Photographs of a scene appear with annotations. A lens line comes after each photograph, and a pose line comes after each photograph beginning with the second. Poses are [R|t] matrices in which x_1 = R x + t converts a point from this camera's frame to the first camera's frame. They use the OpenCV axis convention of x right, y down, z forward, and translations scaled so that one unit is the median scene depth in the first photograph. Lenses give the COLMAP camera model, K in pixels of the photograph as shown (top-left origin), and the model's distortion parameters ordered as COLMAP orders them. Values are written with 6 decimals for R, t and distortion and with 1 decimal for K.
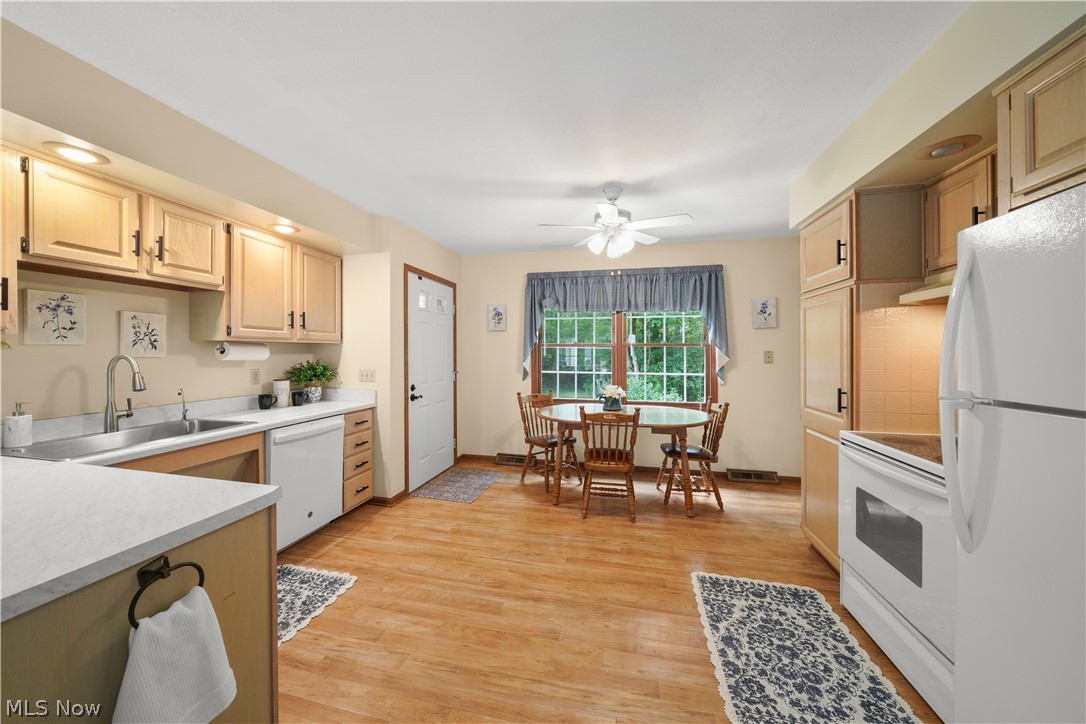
lens RADIAL K [[382.1, 0, 534.6], [0, 382.1, 354.0], [0, 0, 1]] dist [-0.007497, 0.000423]
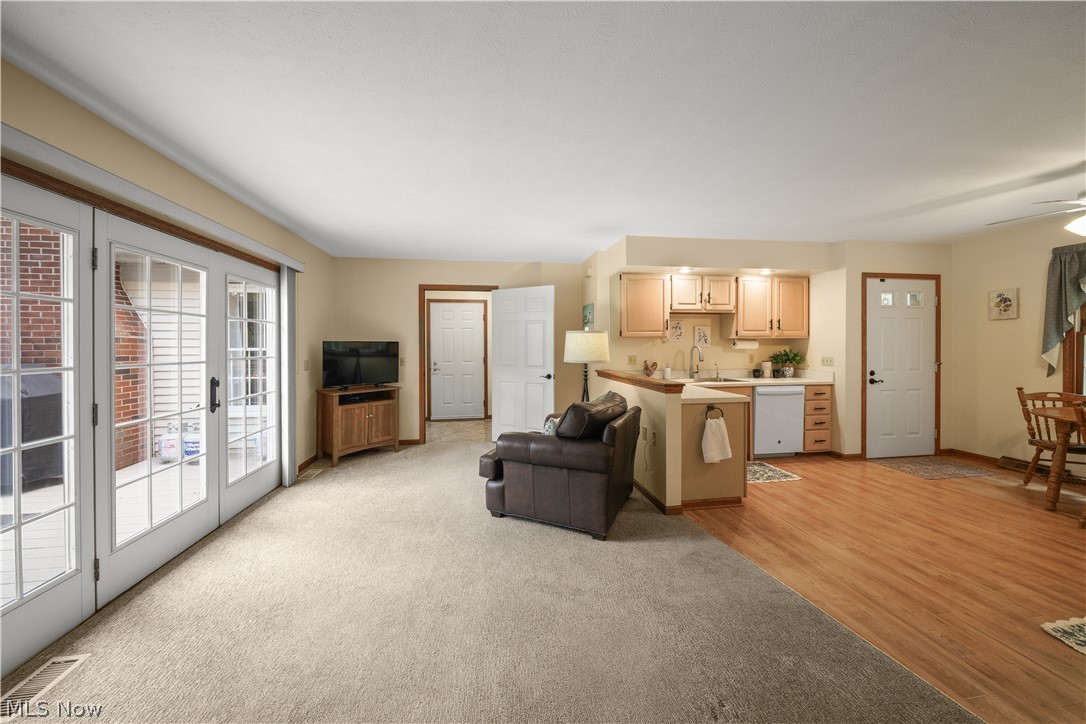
lens RADIAL K [[382.1, 0, 532.1], [0, 382.1, 349.9], [0, 0, 1]] dist [-0.007497, 0.000423]
pose [[0.367811, 0.007230, -0.929872, 0.526620], [-0.000477, 0.999971, 0.007586, 0.007889], [0.929900, -0.002347, 0.367804, -0.580475]]
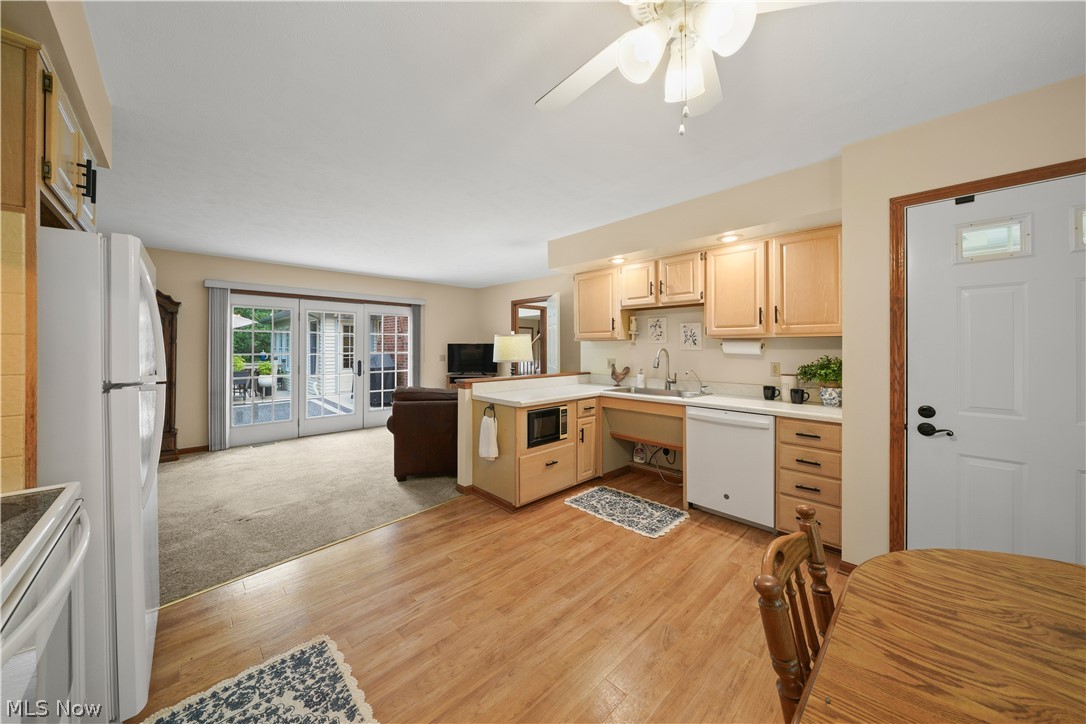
lens RADIAL K [[382.1, 0, 532.2], [0, 382.1, 346.3], [0, 0, 1]] dist [-0.007497, 0.000423]
pose [[-0.557682, -0.003759, -0.830046, 0.588290], [-0.007478, 0.999972, 0.000496, -0.002207], [0.830021, 0.006484, -0.557694, 1.086413]]
